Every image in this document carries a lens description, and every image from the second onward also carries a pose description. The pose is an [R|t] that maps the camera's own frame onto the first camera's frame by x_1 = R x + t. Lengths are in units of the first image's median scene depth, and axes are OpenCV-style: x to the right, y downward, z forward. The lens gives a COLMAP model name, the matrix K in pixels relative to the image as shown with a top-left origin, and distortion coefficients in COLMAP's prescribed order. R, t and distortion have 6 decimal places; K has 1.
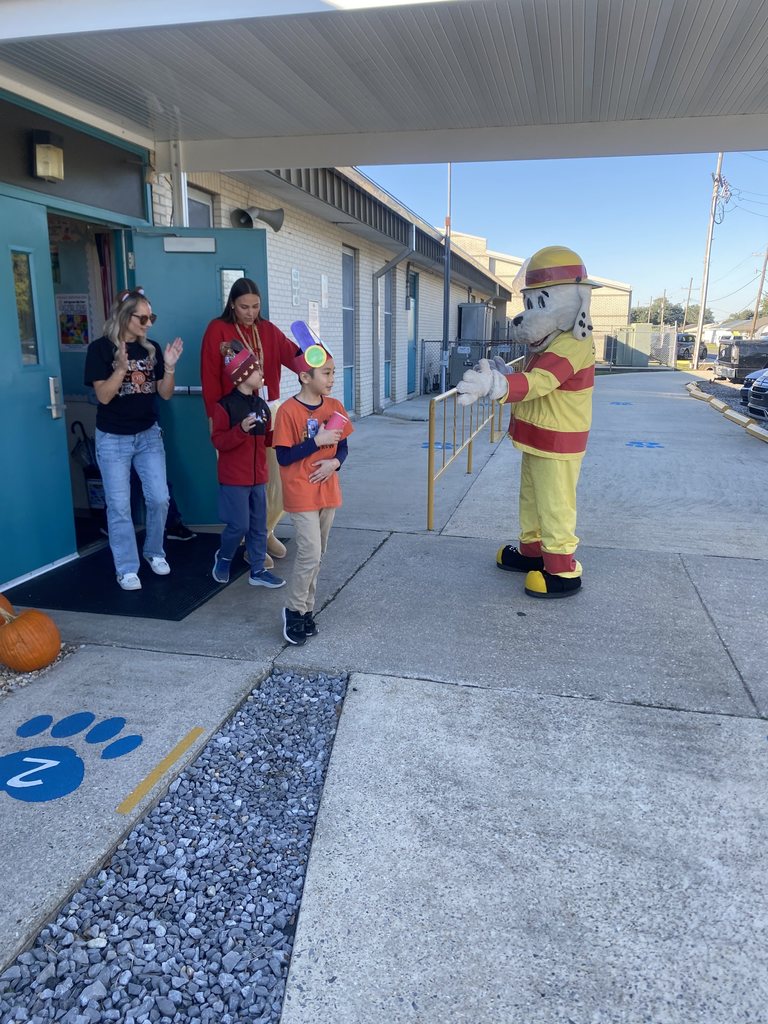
lens RADIAL K [[773.4, 0, 386.8], [0, 773.4, 512.9], [0, 0, 1]] dist [-0.011489, 0.003310]
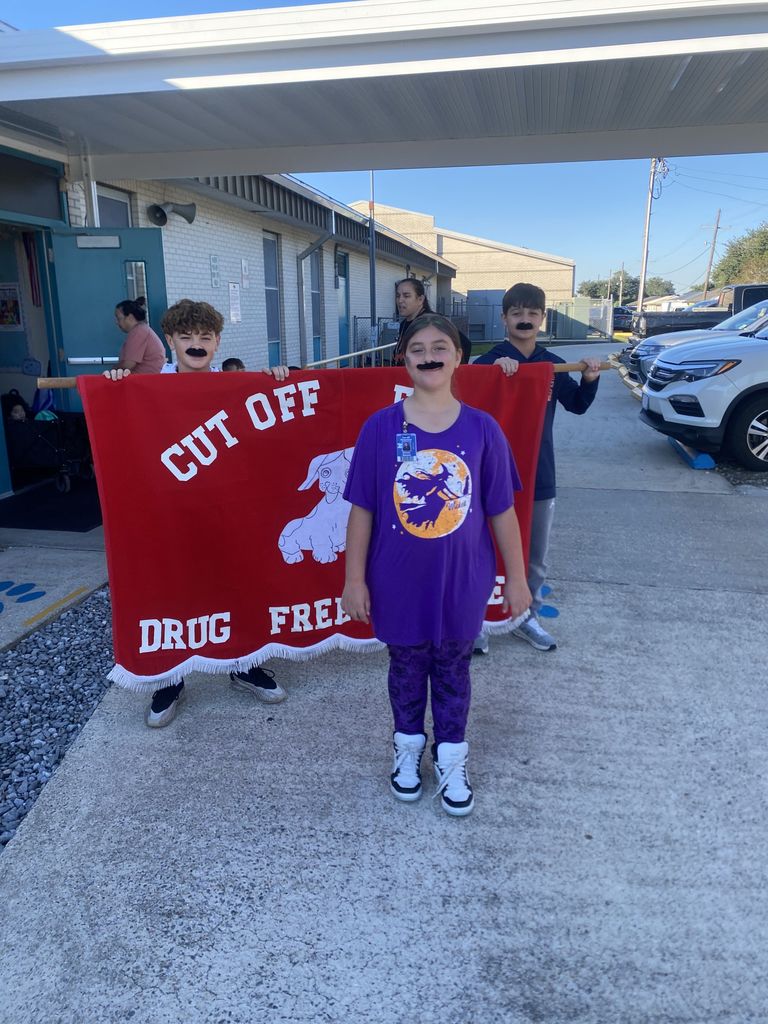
lens RADIAL K [[773.4, 0, 381.4], [0, 773.4, 512.8], [0, 0, 1]] dist [-0.011489, 0.003310]
pose [[0.999265, -0.022452, 0.031071, 0.103582], [0.021550, 0.999345, 0.029057, 0.040968], [-0.031703, -0.028366, 0.999095, -0.179059]]
